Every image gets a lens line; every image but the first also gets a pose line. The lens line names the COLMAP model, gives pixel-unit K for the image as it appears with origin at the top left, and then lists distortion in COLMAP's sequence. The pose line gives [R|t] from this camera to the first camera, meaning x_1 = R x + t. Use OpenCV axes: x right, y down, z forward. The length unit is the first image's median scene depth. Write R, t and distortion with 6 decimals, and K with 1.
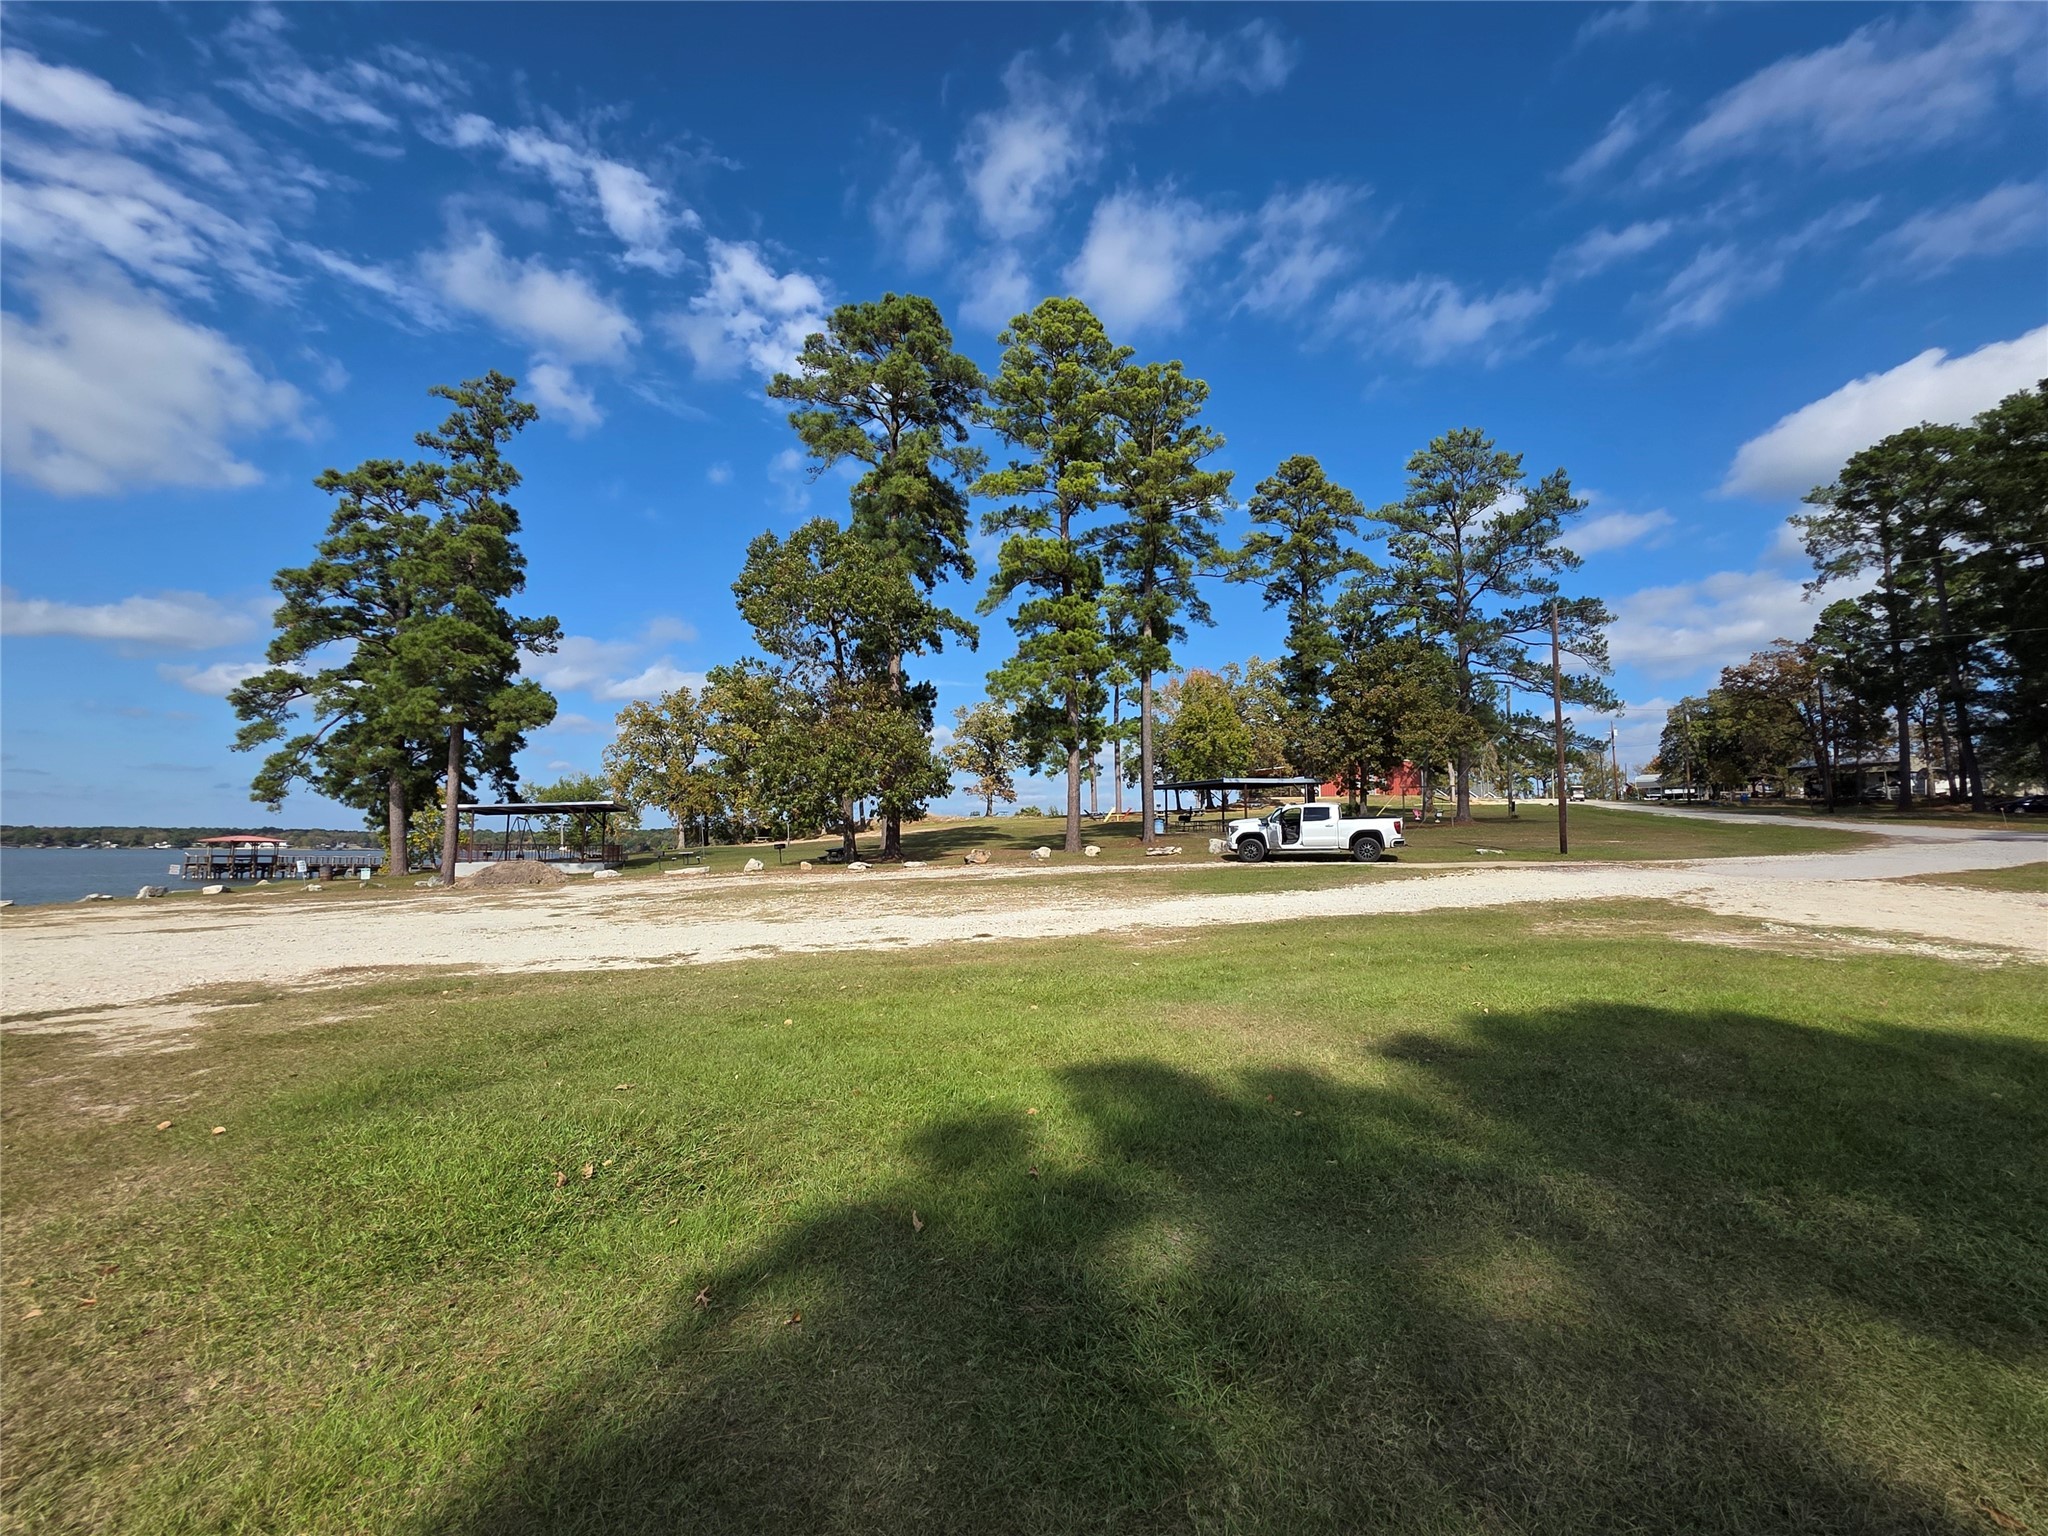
lens RADIAL K [[908.5, 0, 1013.4], [0, 908.5, 775.0], [0, 0, 1]] dist [0.000537, 0.001588]
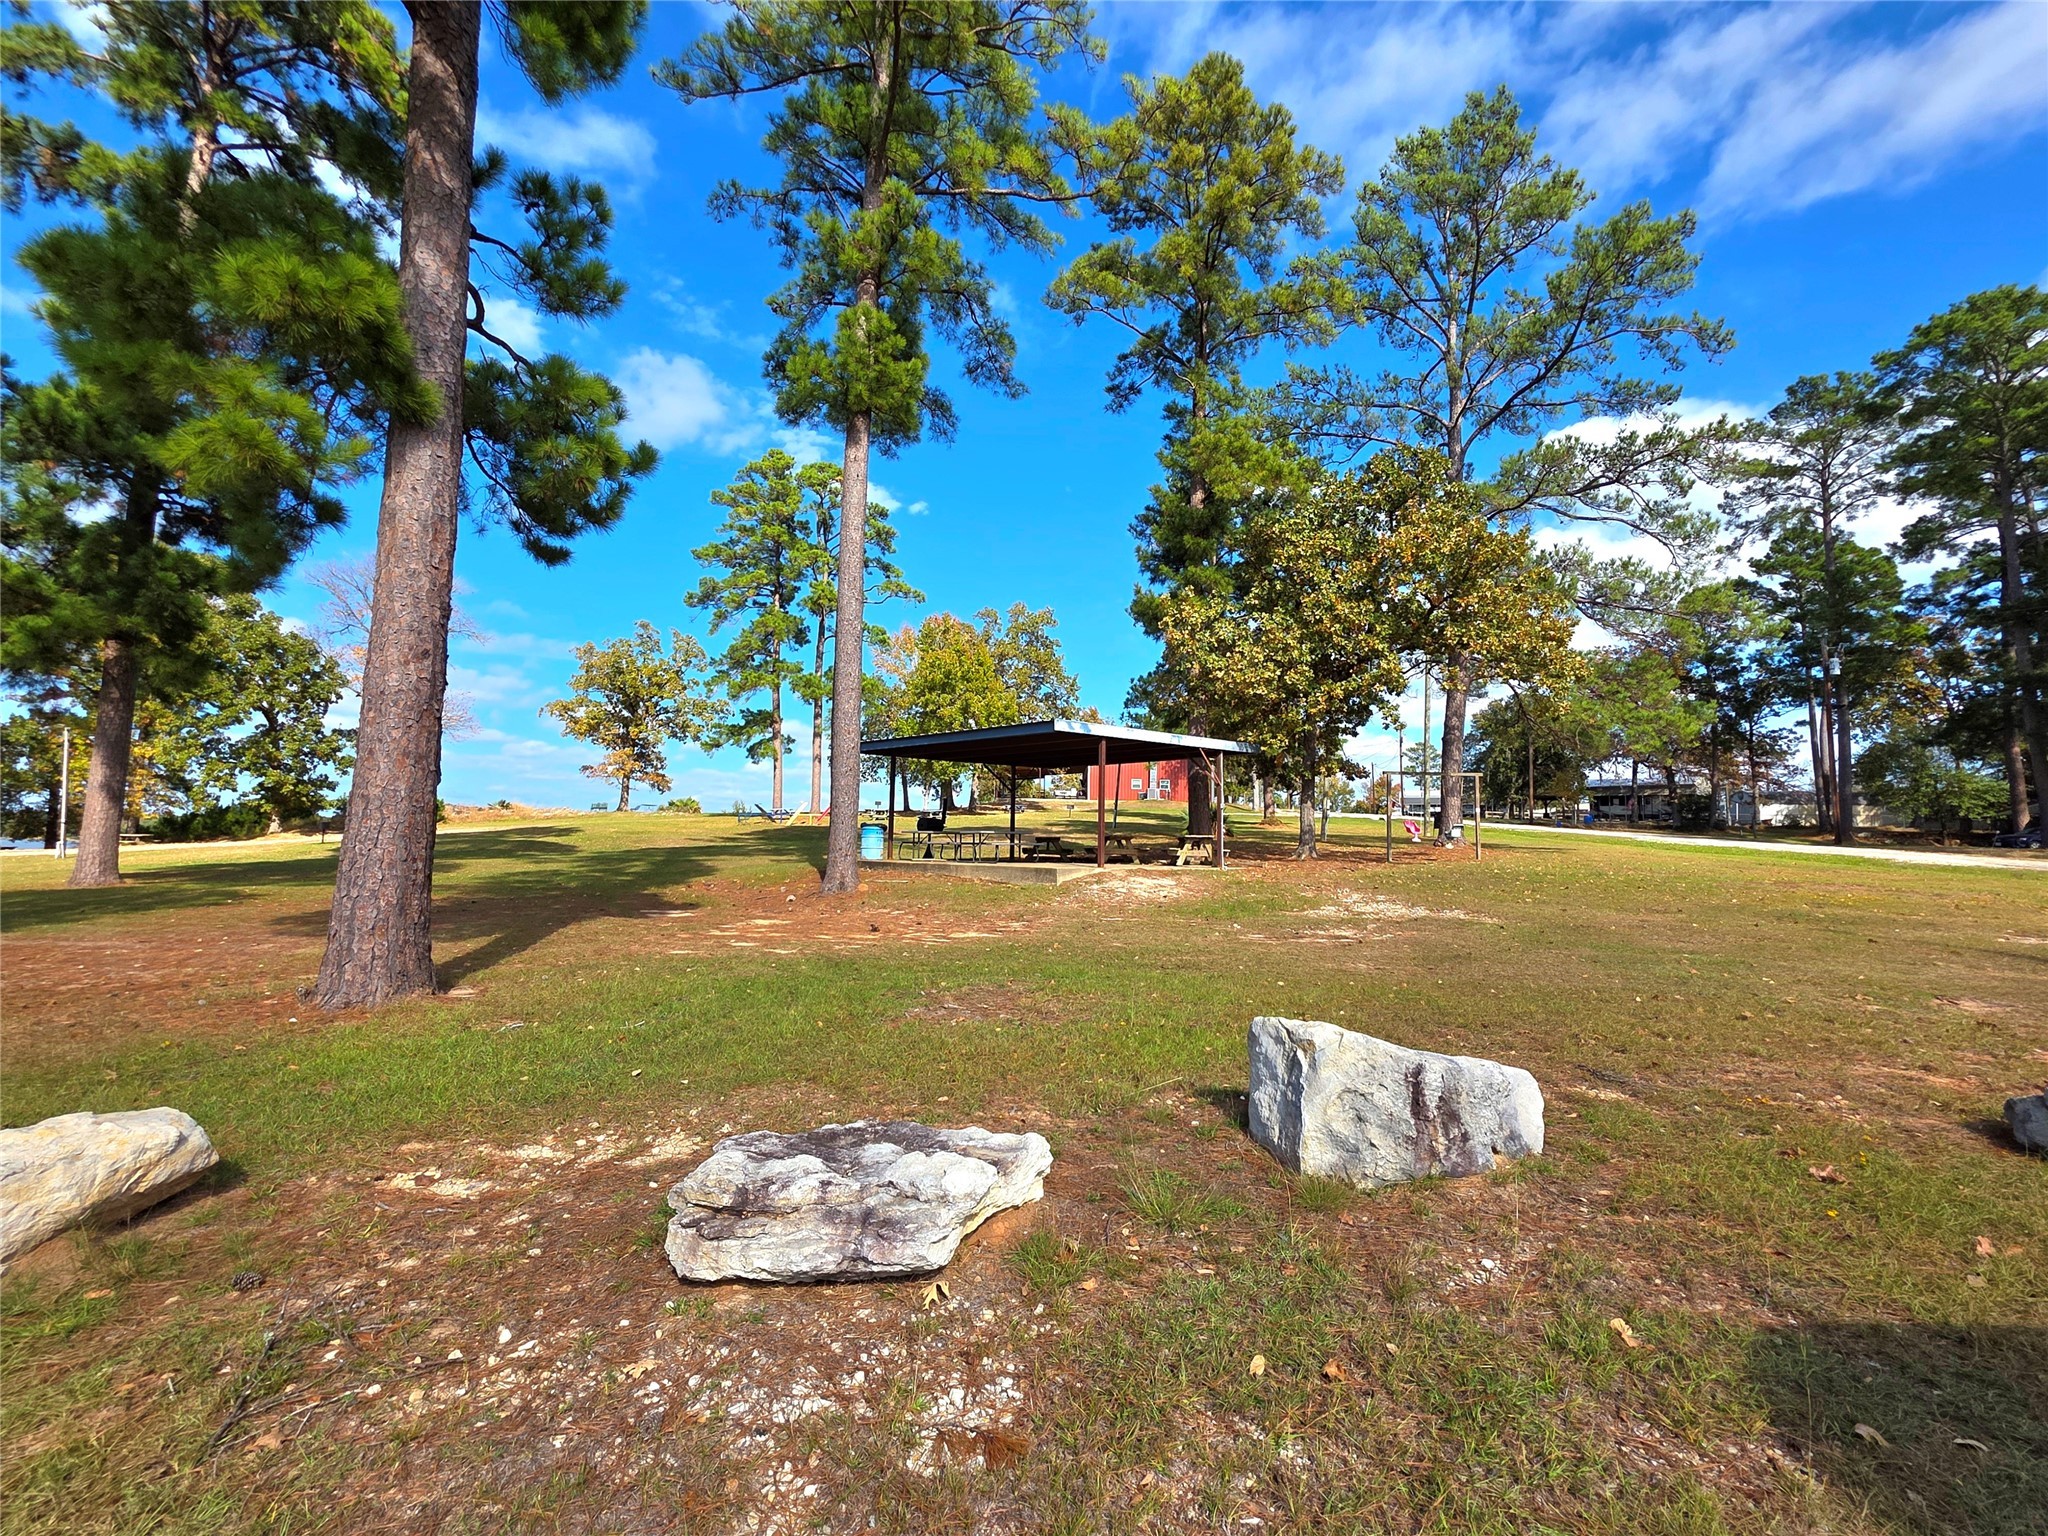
lens RADIAL K [[908.5, 0, 1027.5], [0, 908.5, 769.4], [0, 0, 1]] dist [0.000537, 0.001588]
pose [[0.948755, 0.049140, 0.312169, 0.058592], [-0.046169, 0.998791, -0.016907, 0.016628], [-0.312622, 0.001628, 0.949876, 0.355611]]
